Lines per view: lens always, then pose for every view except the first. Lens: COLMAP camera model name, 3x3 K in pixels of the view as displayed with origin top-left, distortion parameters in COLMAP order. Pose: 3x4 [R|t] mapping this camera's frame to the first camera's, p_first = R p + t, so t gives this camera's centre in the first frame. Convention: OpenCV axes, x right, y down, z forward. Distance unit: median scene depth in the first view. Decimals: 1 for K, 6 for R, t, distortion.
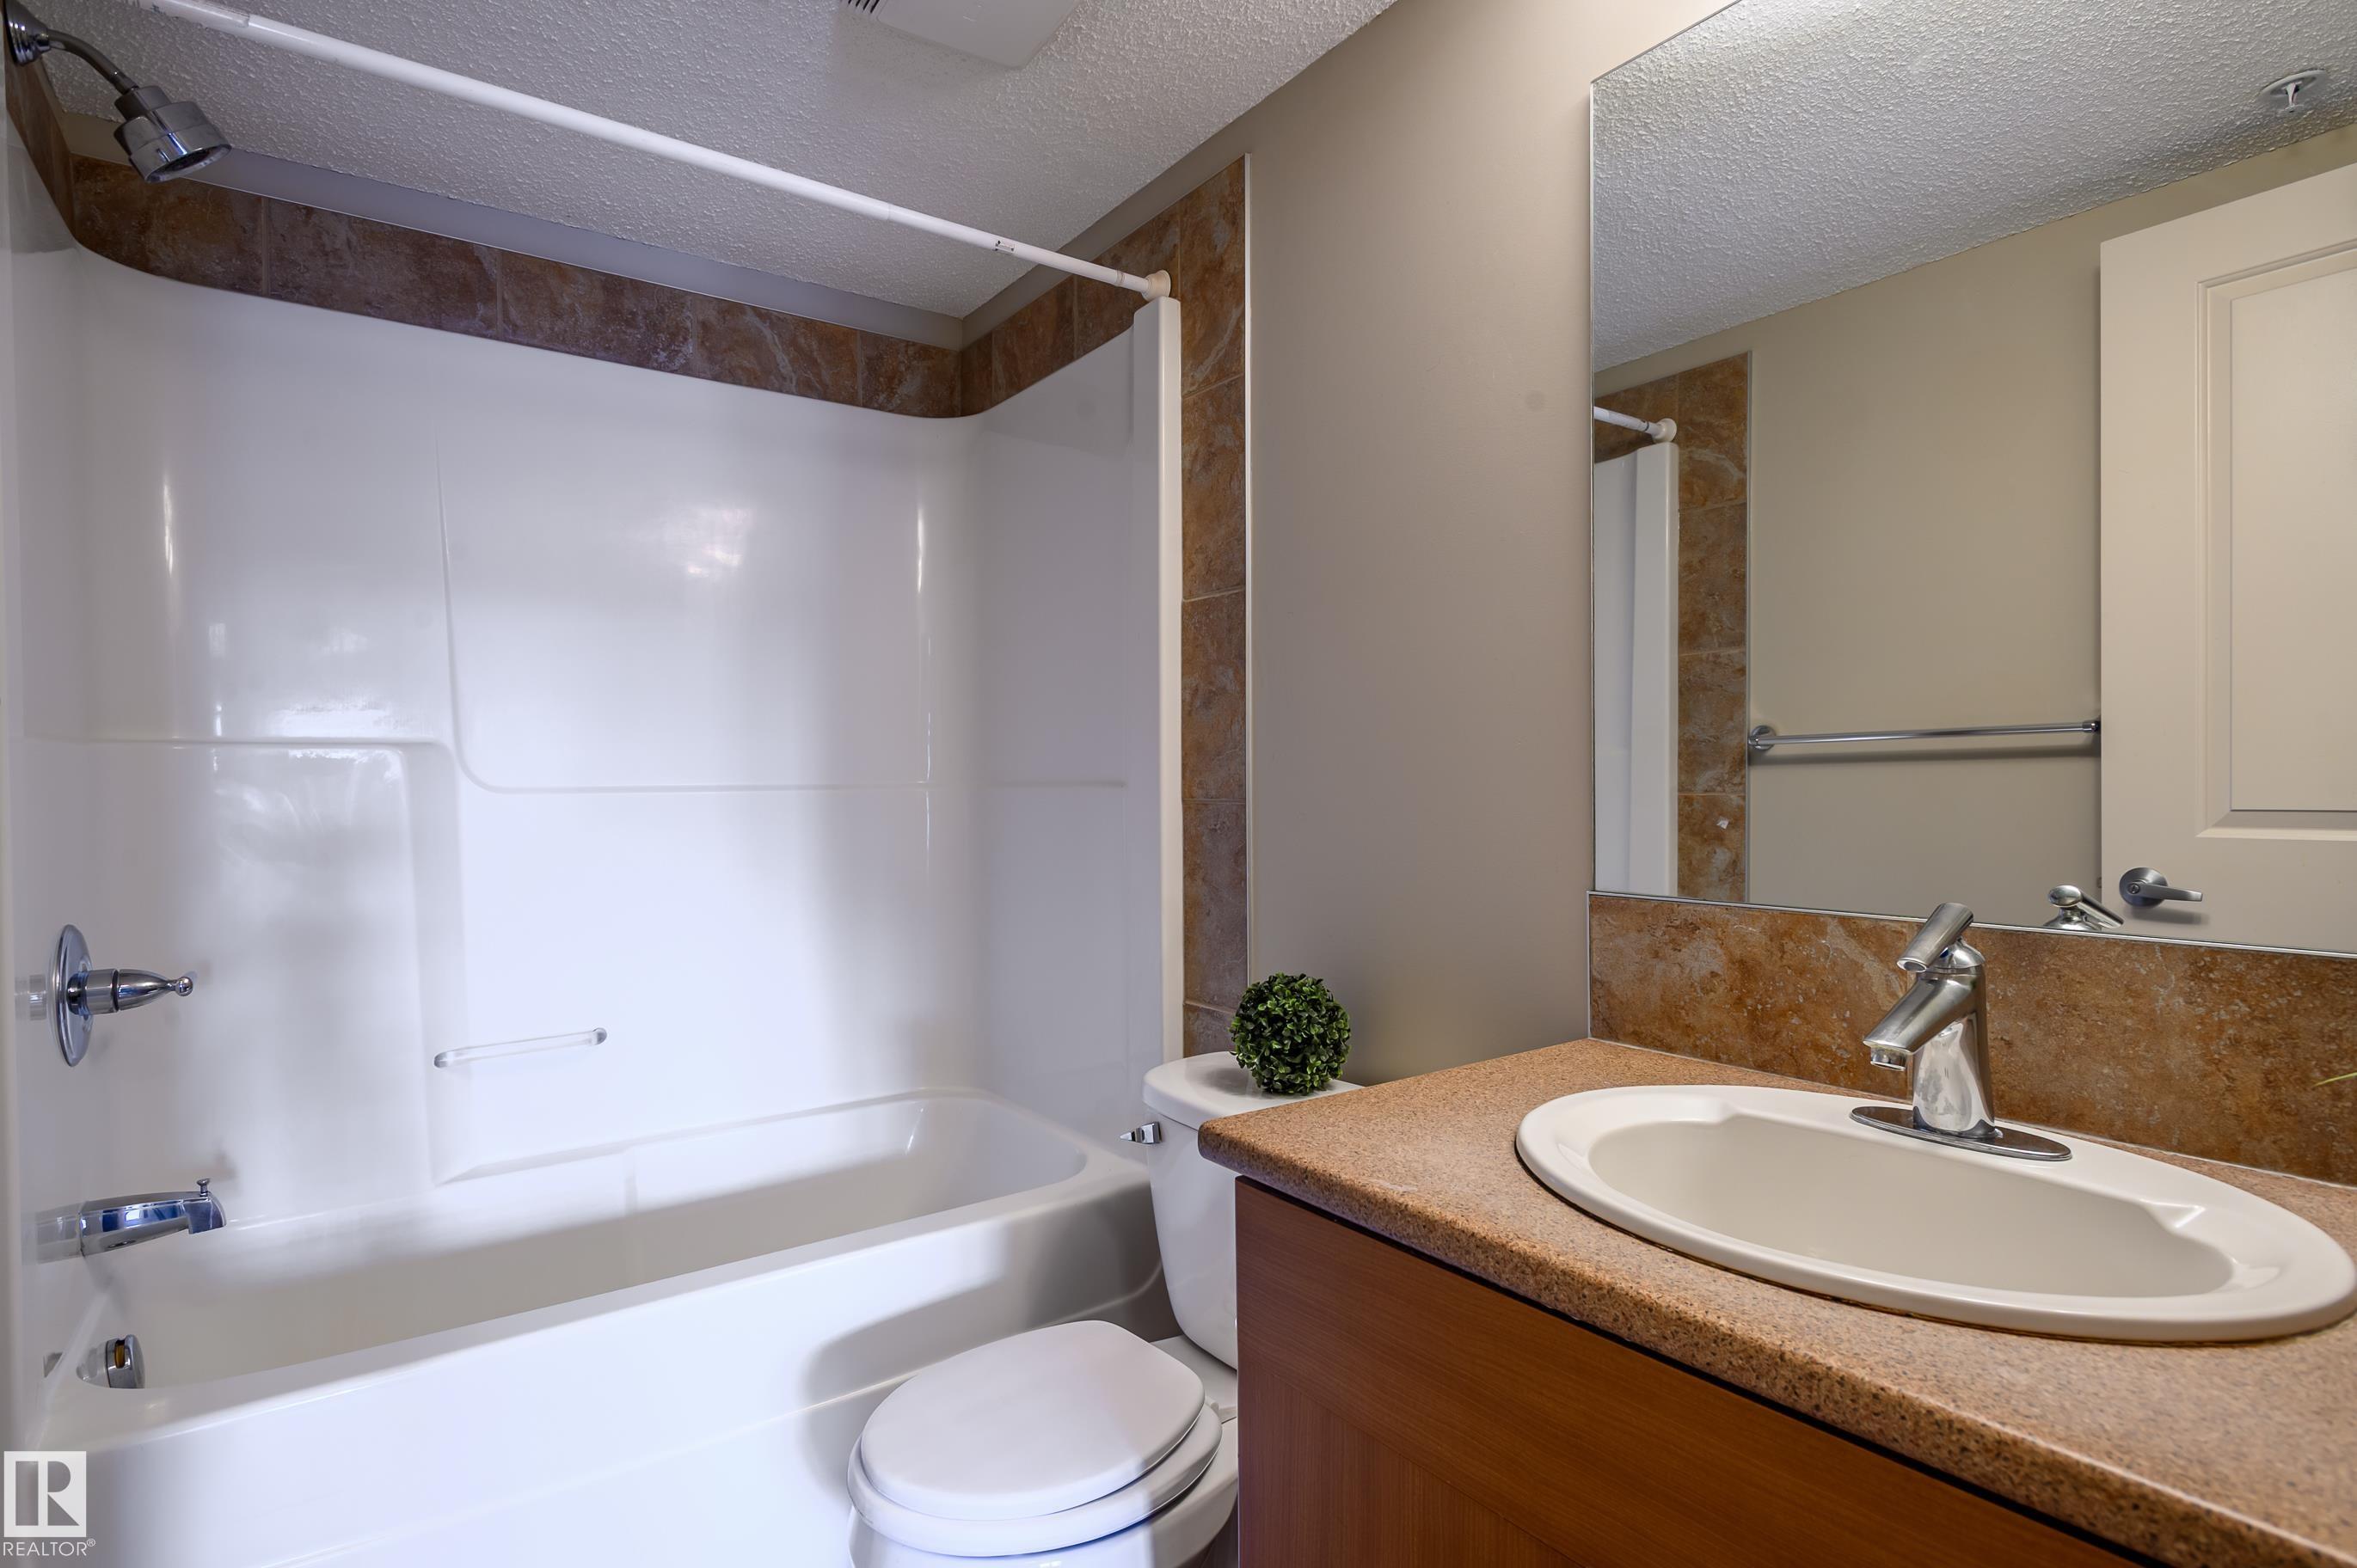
lens RADIAL K [[1177.5, 0, 1177.9], [0, 1177.5, 773.7], [0, 0, 1]] dist [0.011727, -0.006848]
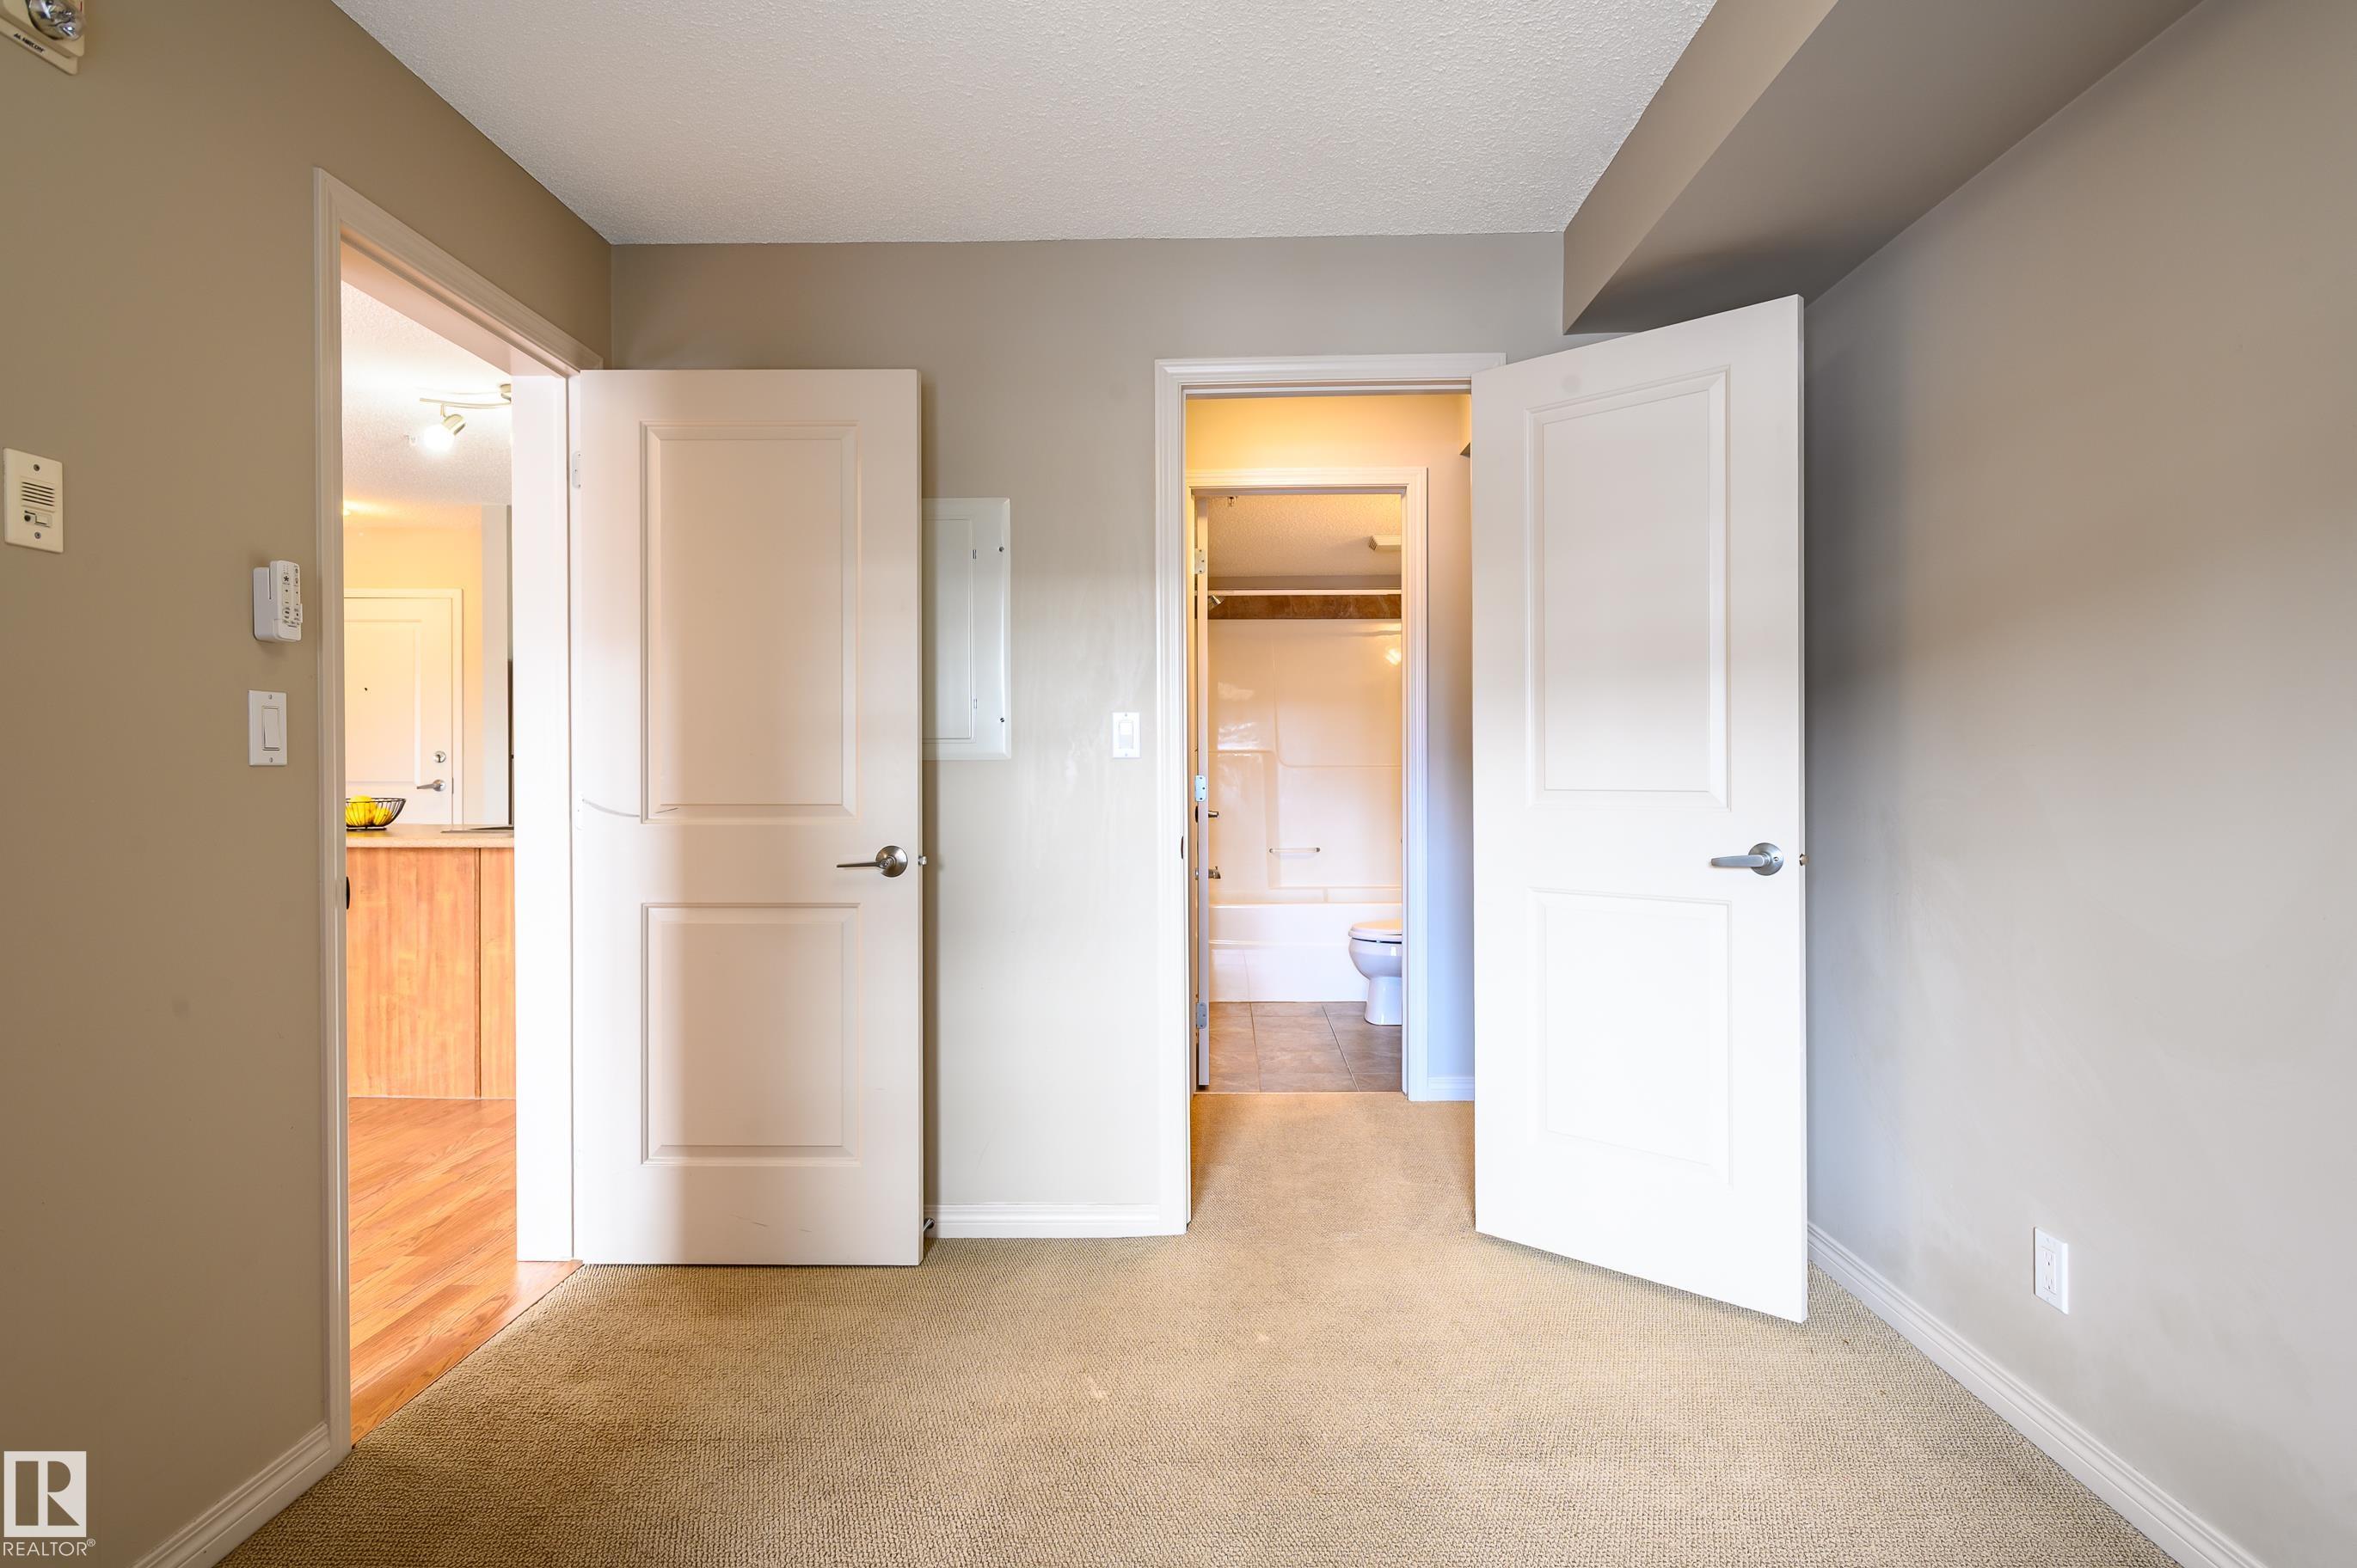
lens RADIAL K [[1177.5, 0, 1177.9], [0, 1177.5, 773.7], [0, 0, 1]] dist [0.011727, -0.006848]
pose [[0.791843, 0.009781, -0.610647, 1.024892], [-0.012748, 0.999919, -0.000516, 0.035202], [0.610592, 0.008193, 0.791903, -1.537329]]
